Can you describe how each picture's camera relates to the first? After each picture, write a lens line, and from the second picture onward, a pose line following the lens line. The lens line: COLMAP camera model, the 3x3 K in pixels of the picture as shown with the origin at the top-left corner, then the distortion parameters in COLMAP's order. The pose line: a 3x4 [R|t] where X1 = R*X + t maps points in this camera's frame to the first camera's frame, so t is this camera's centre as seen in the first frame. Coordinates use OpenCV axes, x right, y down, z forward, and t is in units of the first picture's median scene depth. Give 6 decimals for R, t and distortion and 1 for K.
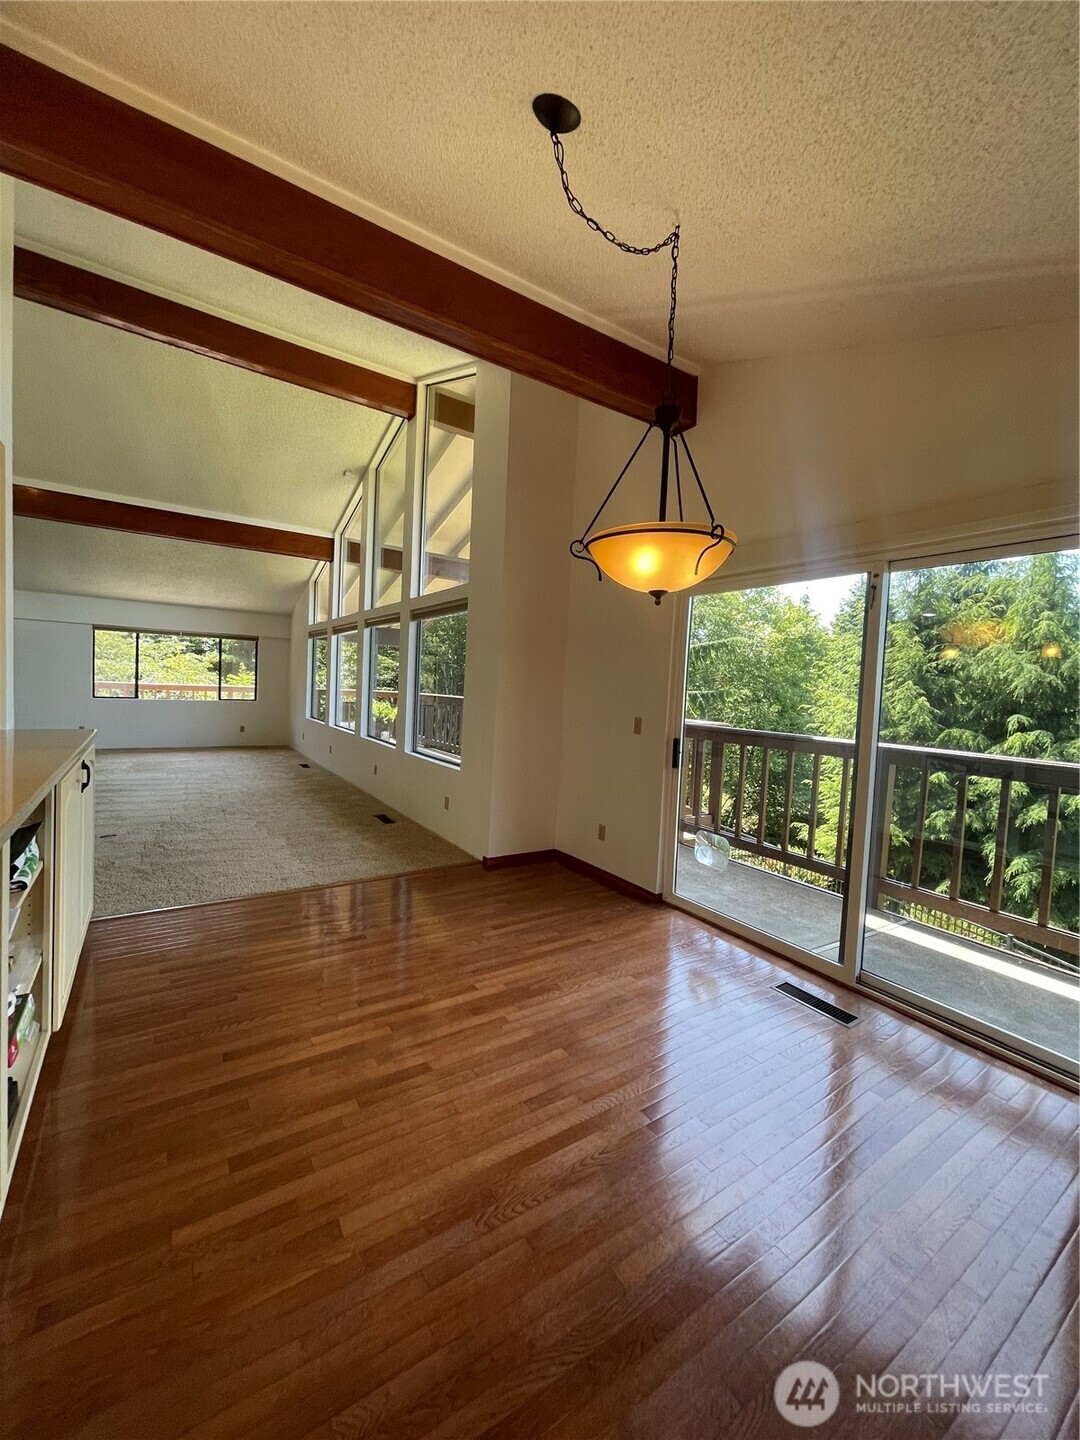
lens RADIAL K [[582.9, 0, 558.2], [0, 582.9, 724.2], [0, 0, 1]] dist [-0.002566, -0.000194]
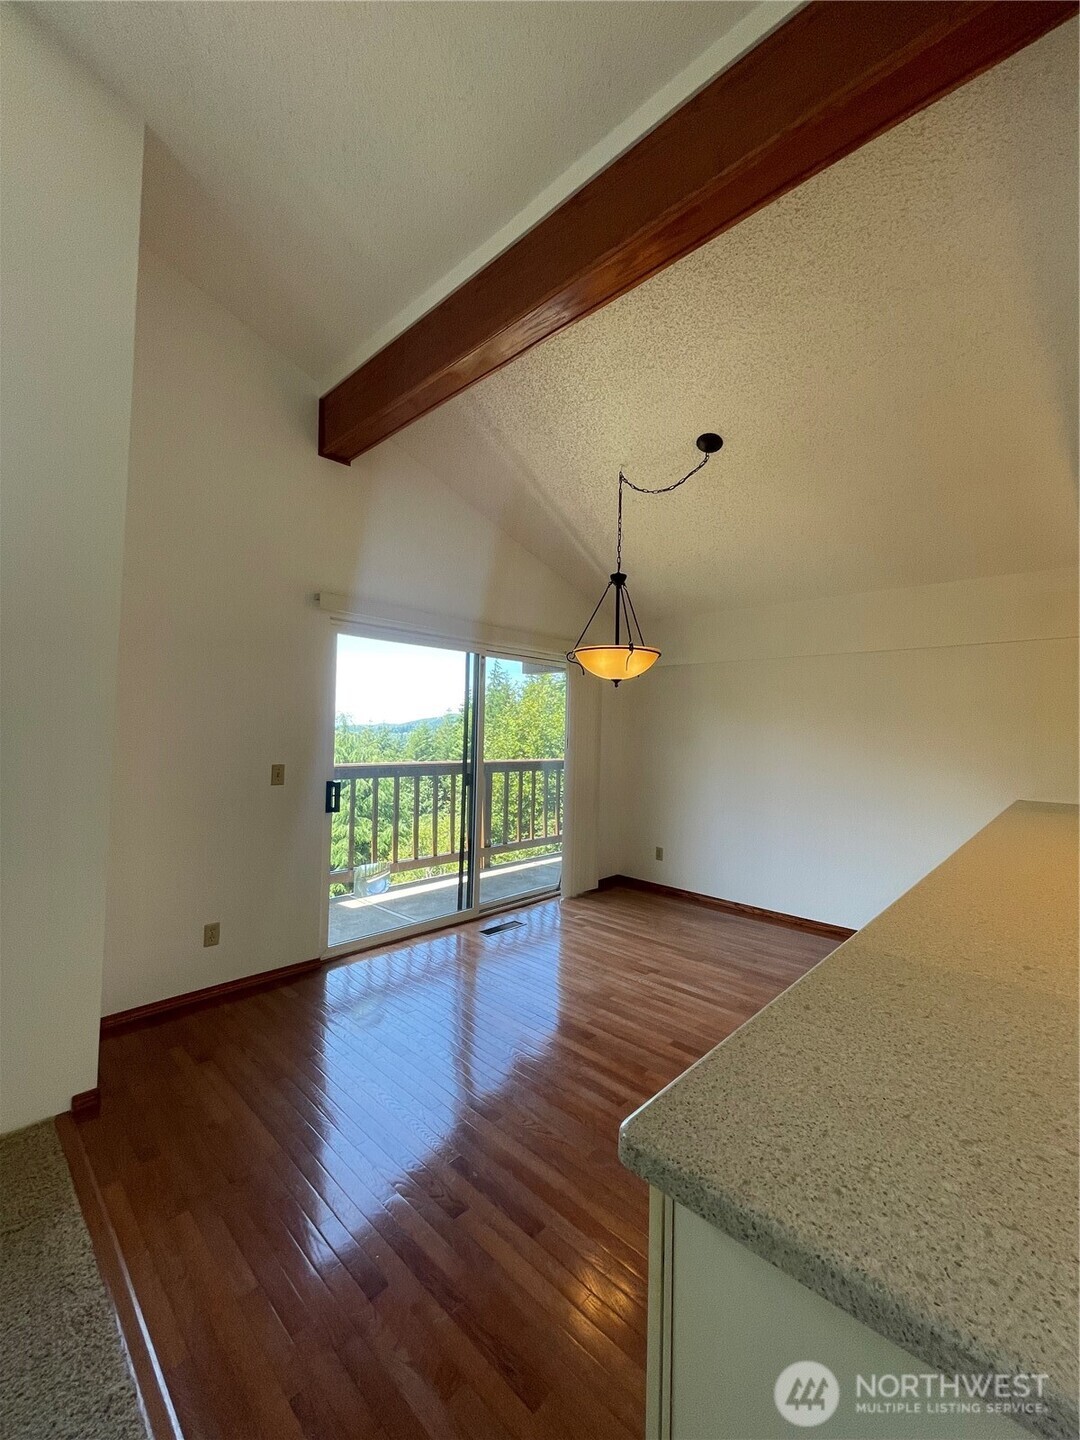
lens RADIAL K [[582.9, 0, 534.6], [0, 582.9, 713.5], [0, 0, 1]] dist [-0.002566, -0.000194]
pose [[-0.188844, -0.025156, 0.981685, -0.890395], [0.038781, 0.998701, 0.033052, -0.119476], [-0.981241, 0.044312, -0.187623, 0.955466]]
